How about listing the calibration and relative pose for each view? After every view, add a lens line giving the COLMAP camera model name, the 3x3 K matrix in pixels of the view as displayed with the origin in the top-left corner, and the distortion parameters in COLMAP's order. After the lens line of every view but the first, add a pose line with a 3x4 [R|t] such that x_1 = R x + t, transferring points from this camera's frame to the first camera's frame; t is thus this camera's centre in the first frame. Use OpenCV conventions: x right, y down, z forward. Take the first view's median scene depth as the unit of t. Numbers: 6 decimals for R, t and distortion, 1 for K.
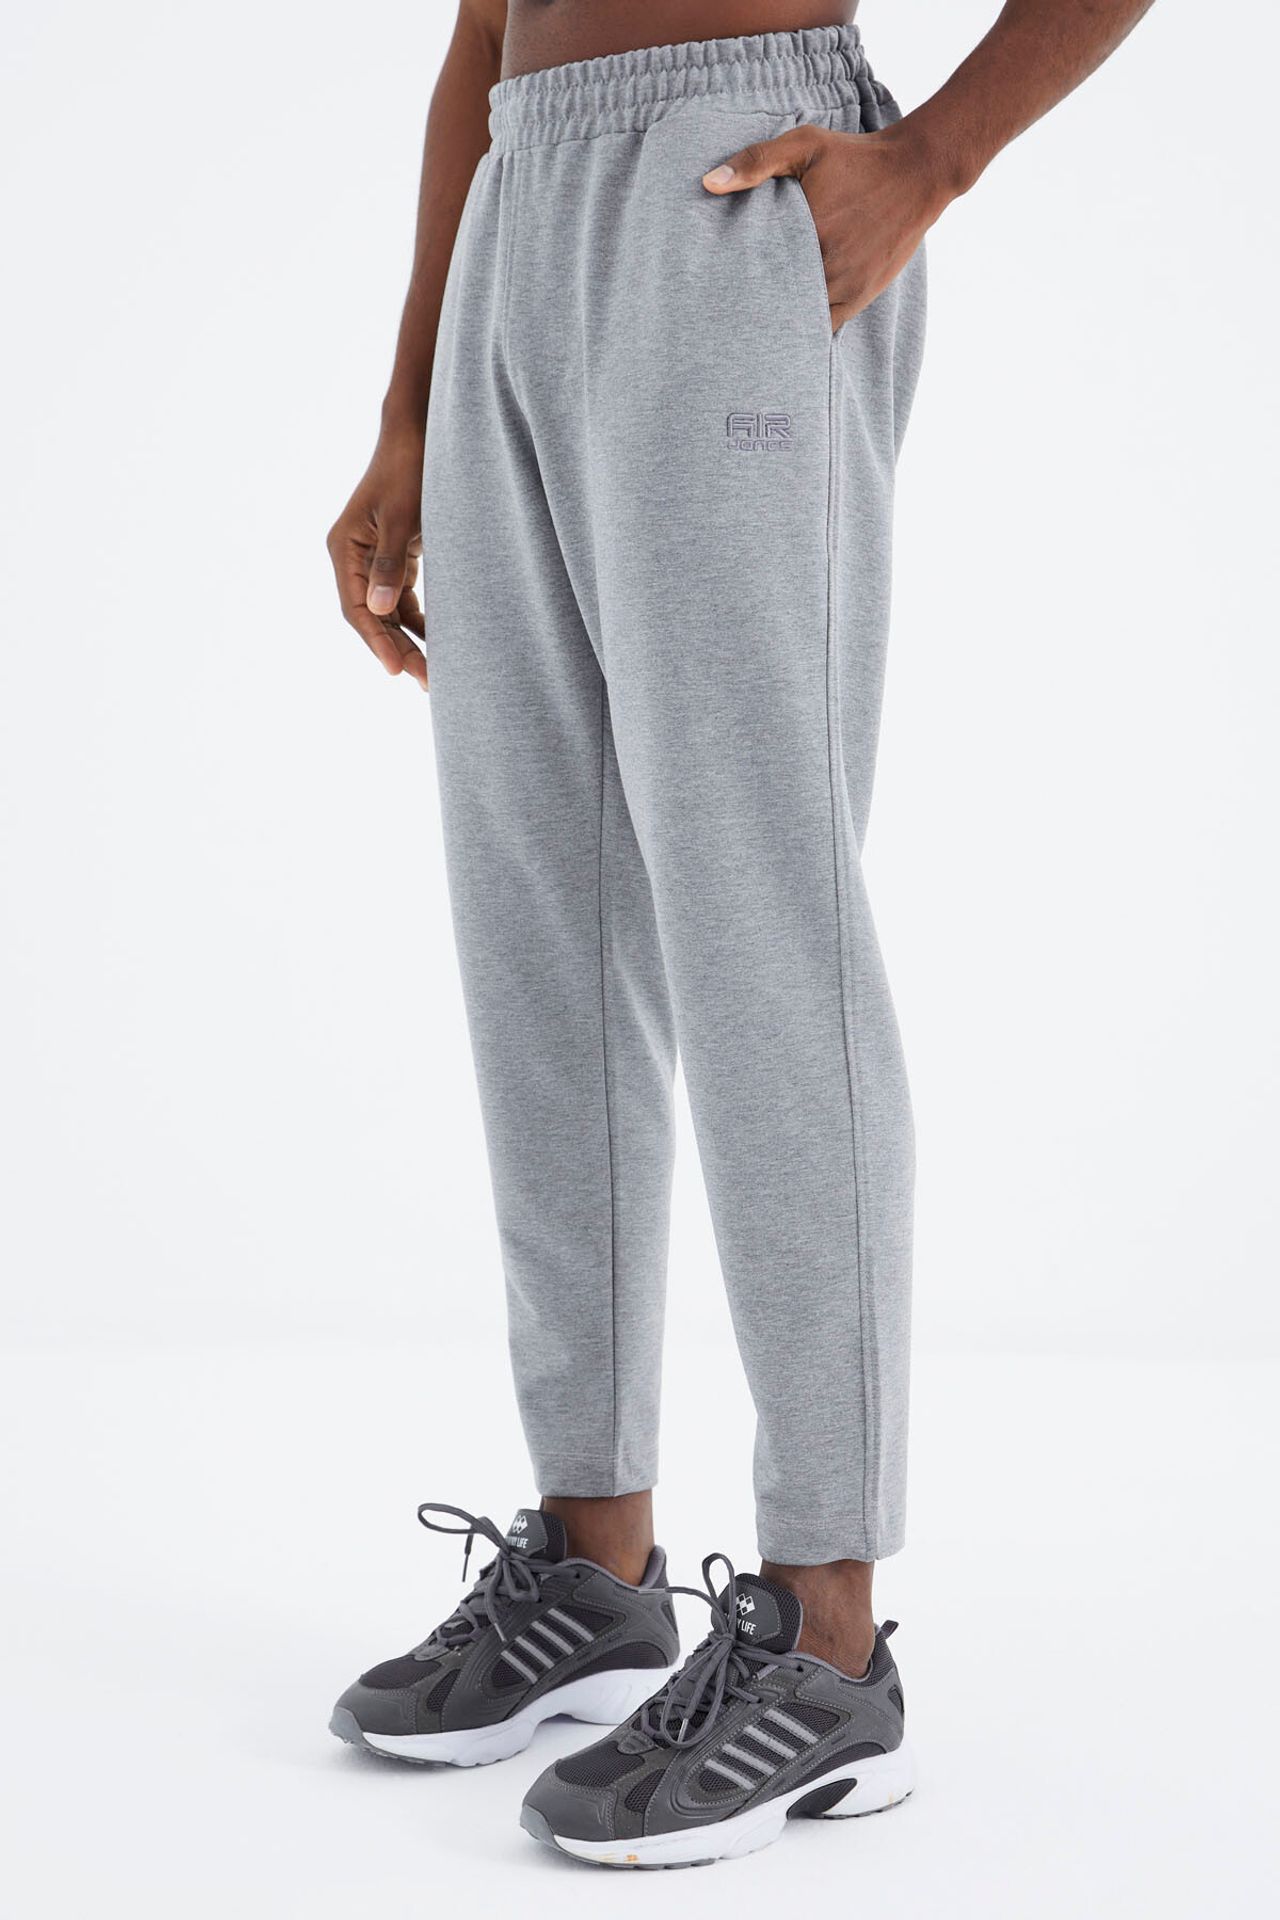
lens RADIAL K [[3451.6, 0, 640.0], [0, 3451.6, 960.0], [0, 0, 1]] dist [-0.157285, -0.210305]
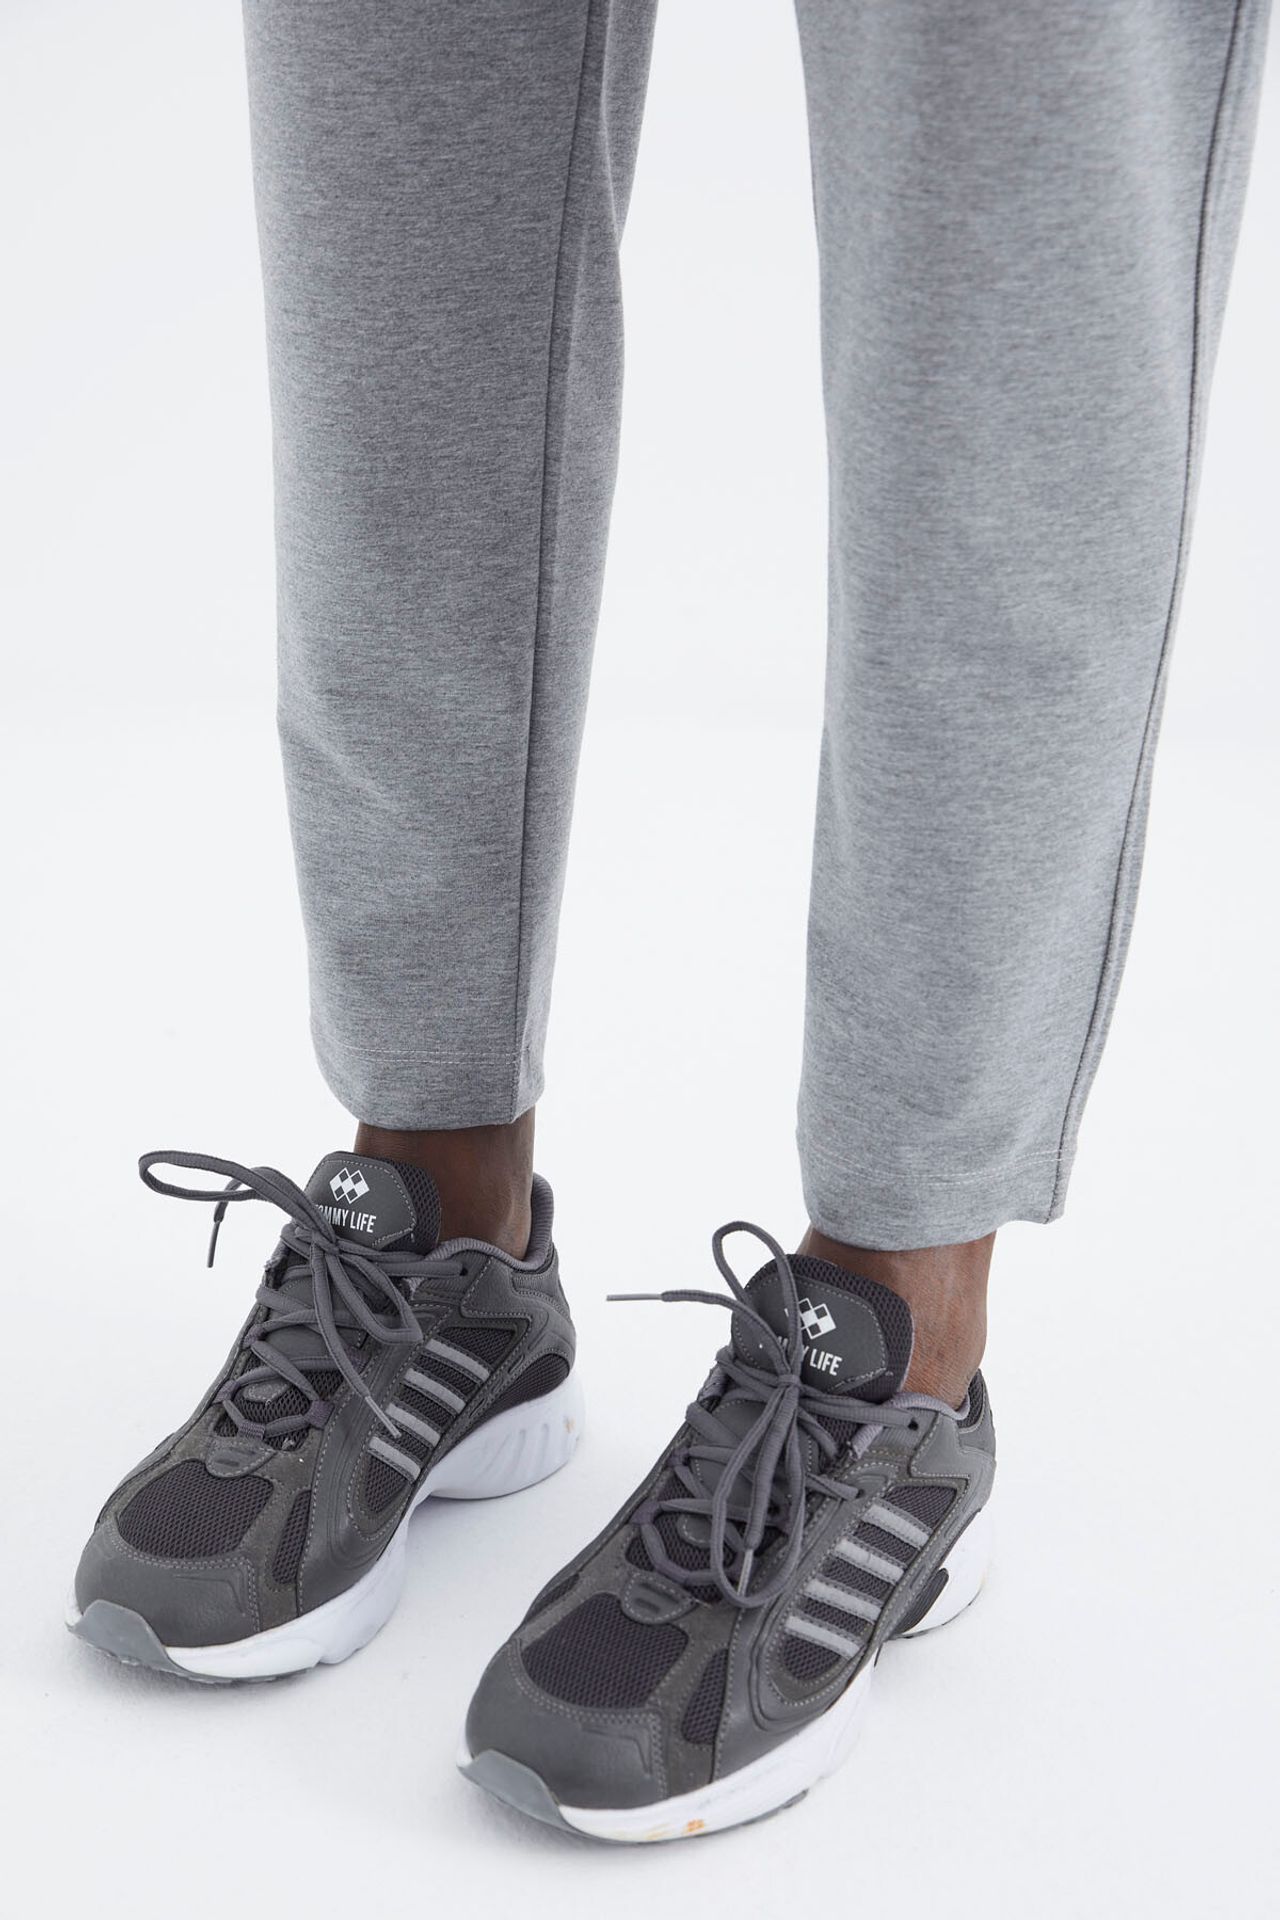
lens RADIAL K [[3488.3, 0, 639.6], [0, 3488.3, 1095.0], [0, 0, 1]] dist [0.028470, -0.123040]
pose [[0.962057, -0.071295, 0.263370, -0.143172], [0.007670, 0.971943, 0.235092, 0.021421], [-0.272742, -0.224151, 0.935611, 0.499588]]
